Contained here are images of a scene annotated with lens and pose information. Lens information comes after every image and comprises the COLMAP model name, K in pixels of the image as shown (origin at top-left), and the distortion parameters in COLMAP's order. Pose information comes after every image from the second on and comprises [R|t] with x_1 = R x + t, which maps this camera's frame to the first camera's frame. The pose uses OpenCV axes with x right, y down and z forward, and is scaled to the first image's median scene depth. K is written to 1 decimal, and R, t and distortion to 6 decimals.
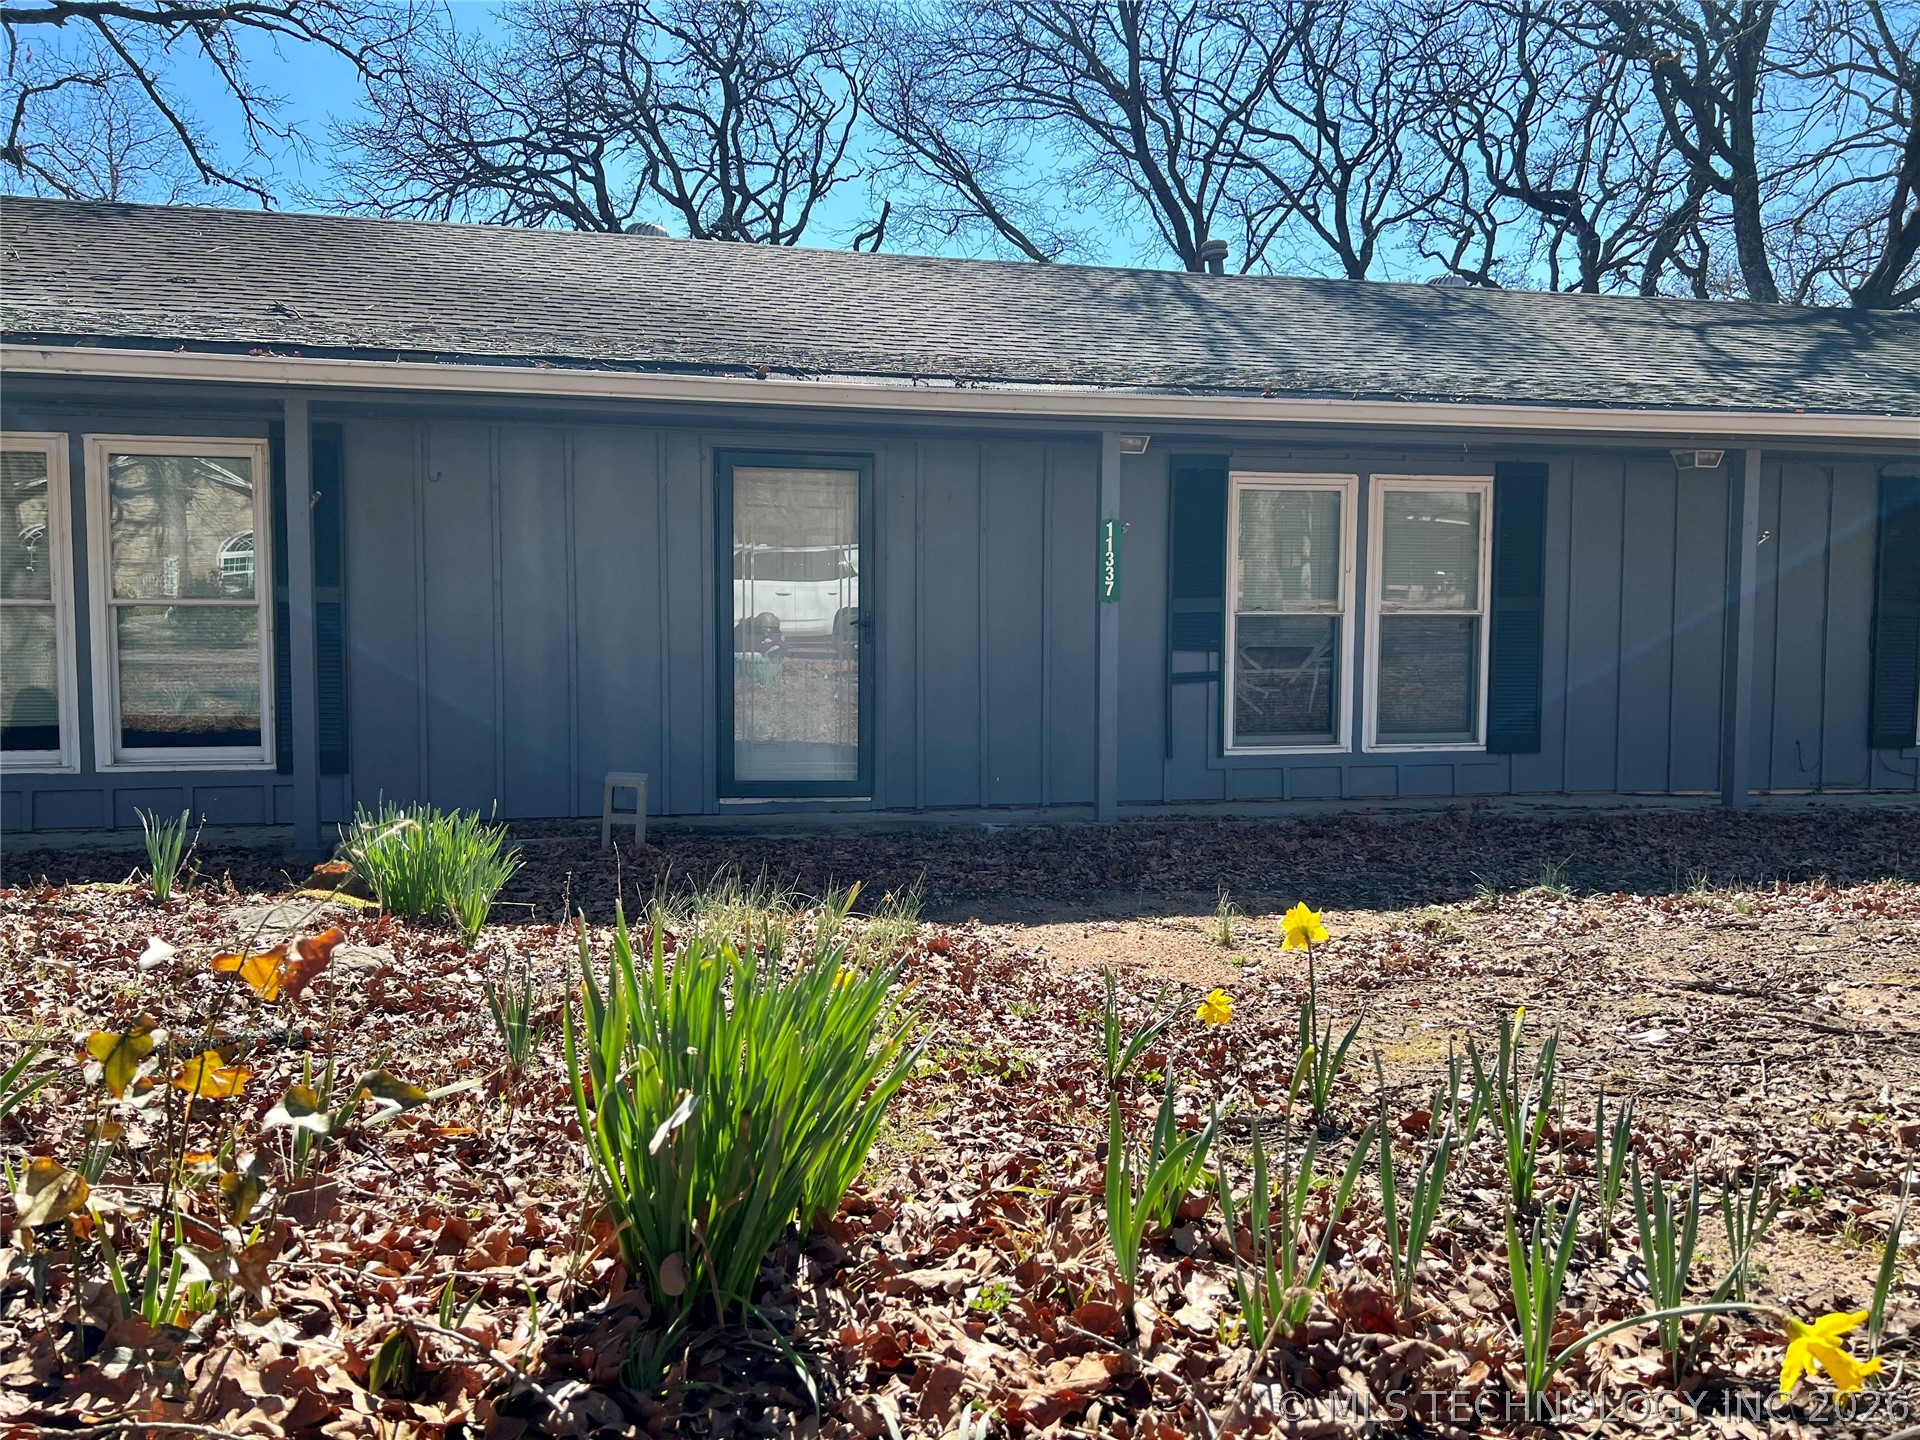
lens RADIAL K [[1449.1, 0, 971.1], [0, 1449.1, 720.7], [0, 0, 1]] dist [0.050857, -0.051966]
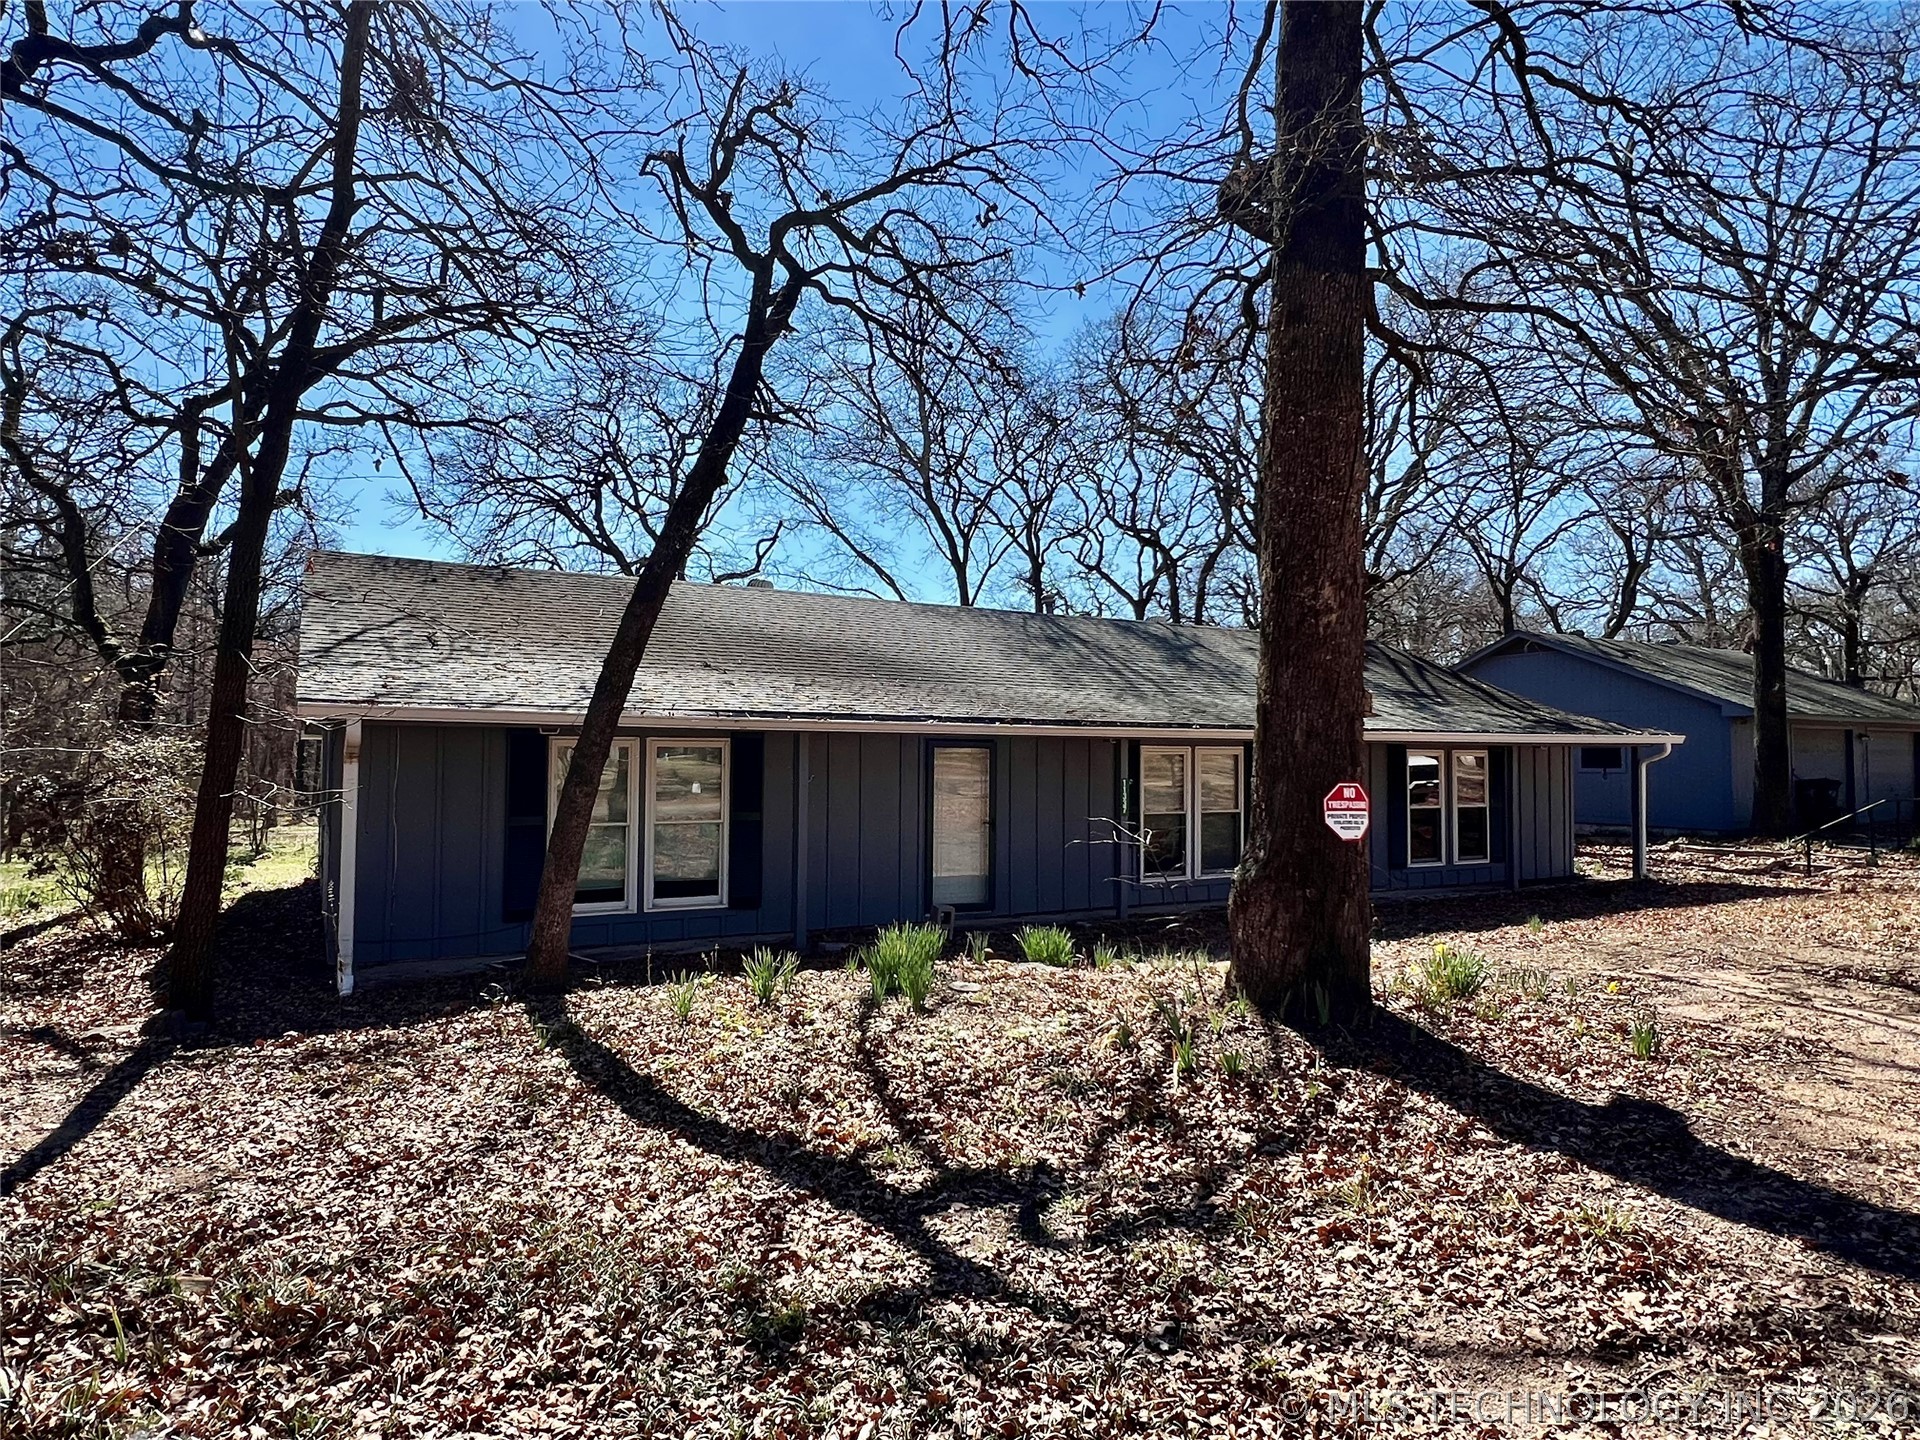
lens RADIAL K [[1125.6, 0, 953.7], [0, 1125.6, 716.8], [0, 0, 1]] dist [0.001899, 0.000803]
pose [[0.957338, 0.015368, 0.288562, -0.514672], [0.012966, 0.995295, -0.096024, -0.057690], [-0.288680, 0.095669, 0.952634, -0.436839]]
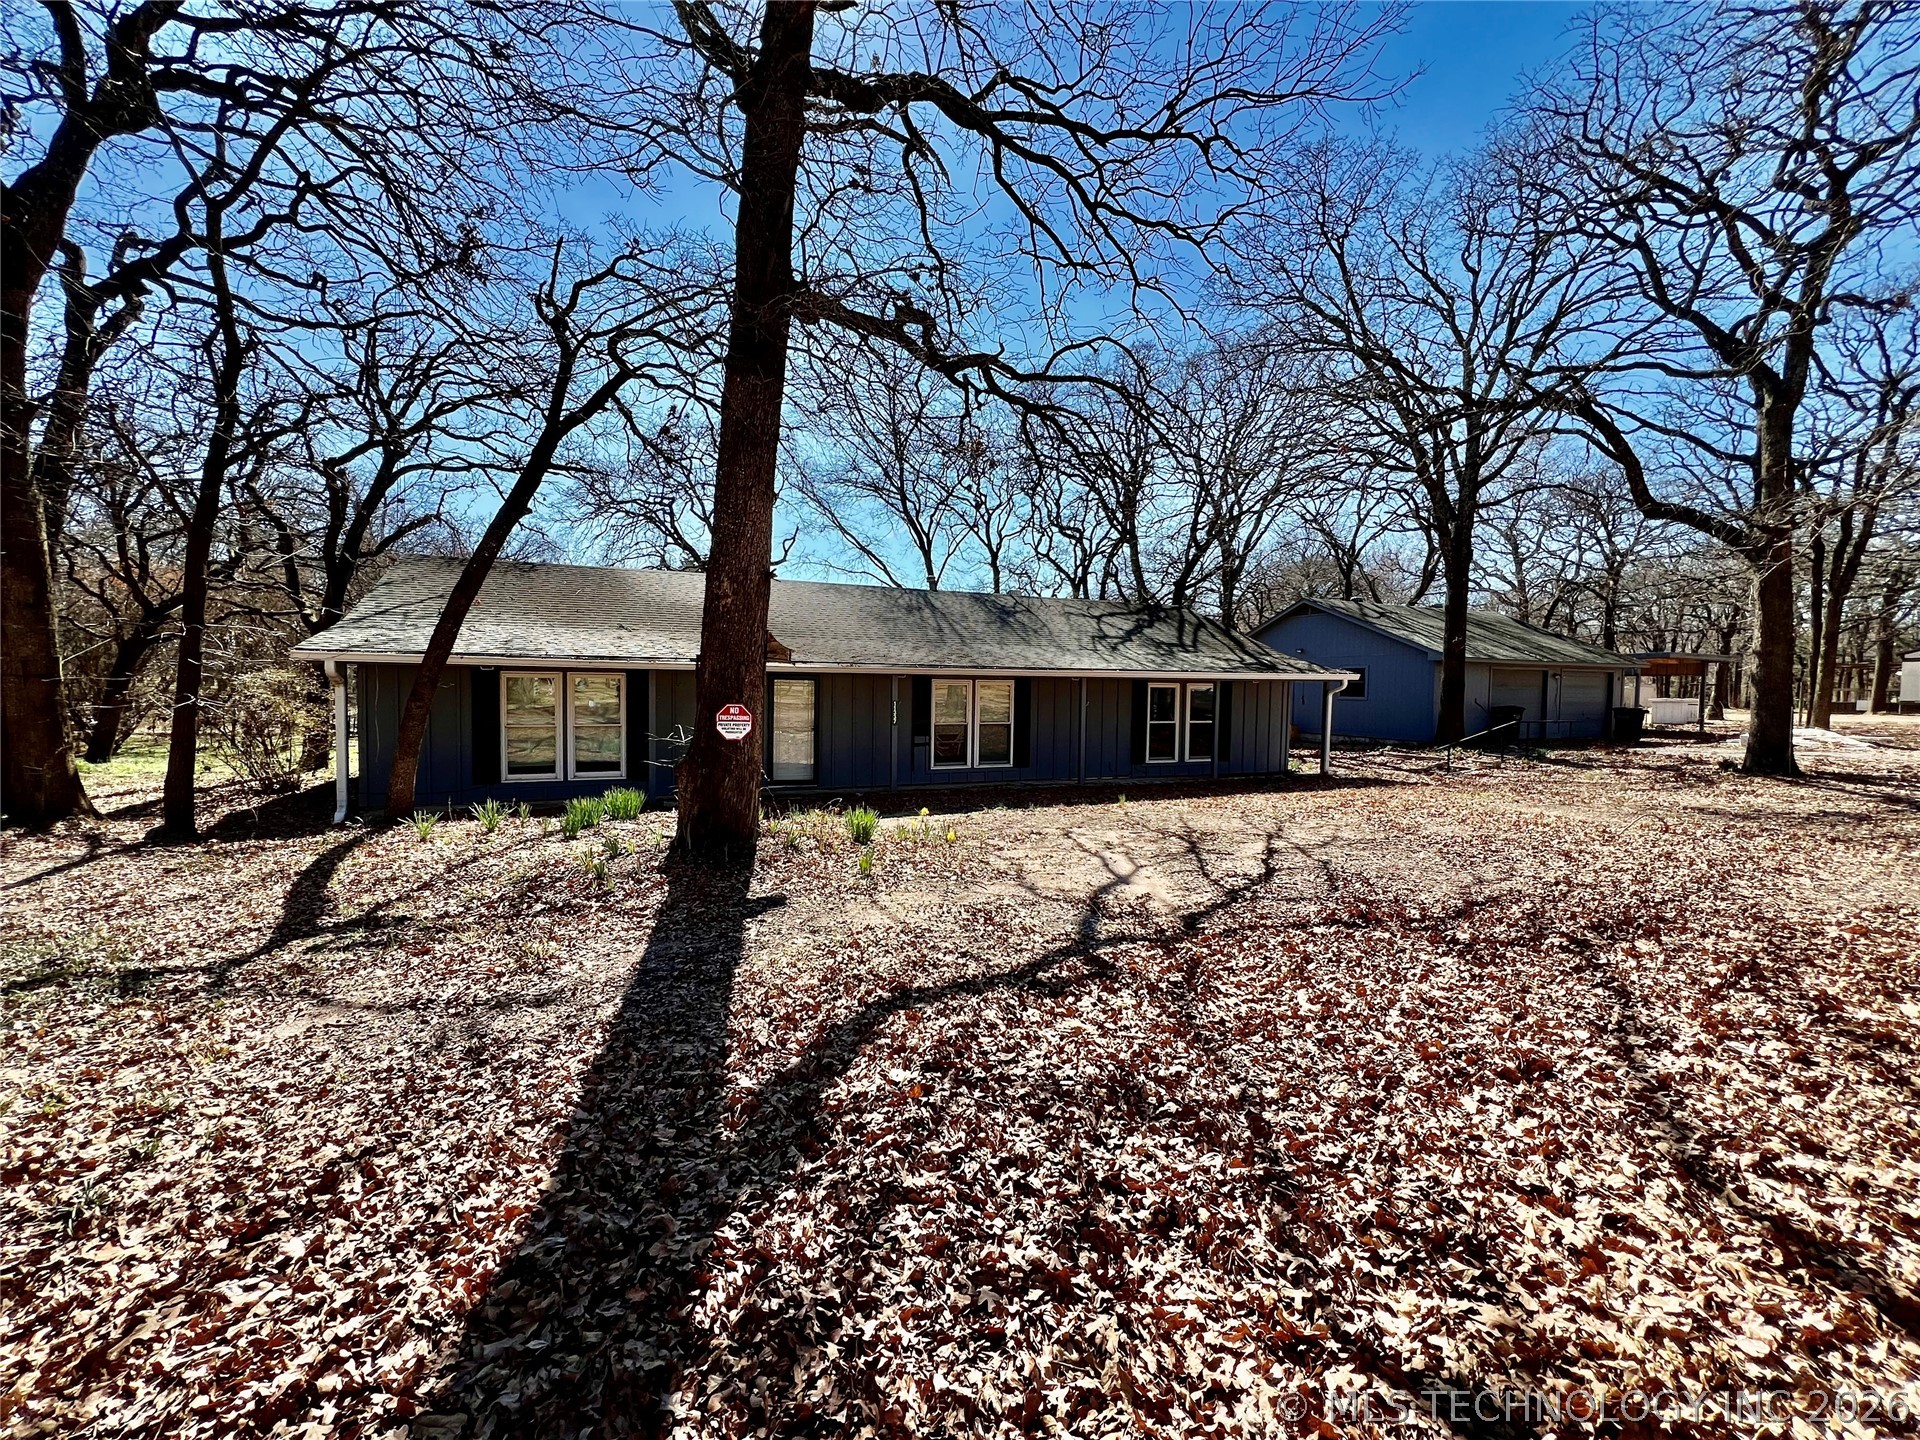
lens RADIAL K [[772.6, 0, 961.4], [0, 772.6, 721.6], [0, 0, 1]] dist [0.001539, -0.000889]
pose [[0.982109, 0.003564, 0.188281, -0.070248], [-0.001029, 0.999908, -0.013559, -0.053753], [-0.188312, 0.013122, 0.982022, -0.618421]]
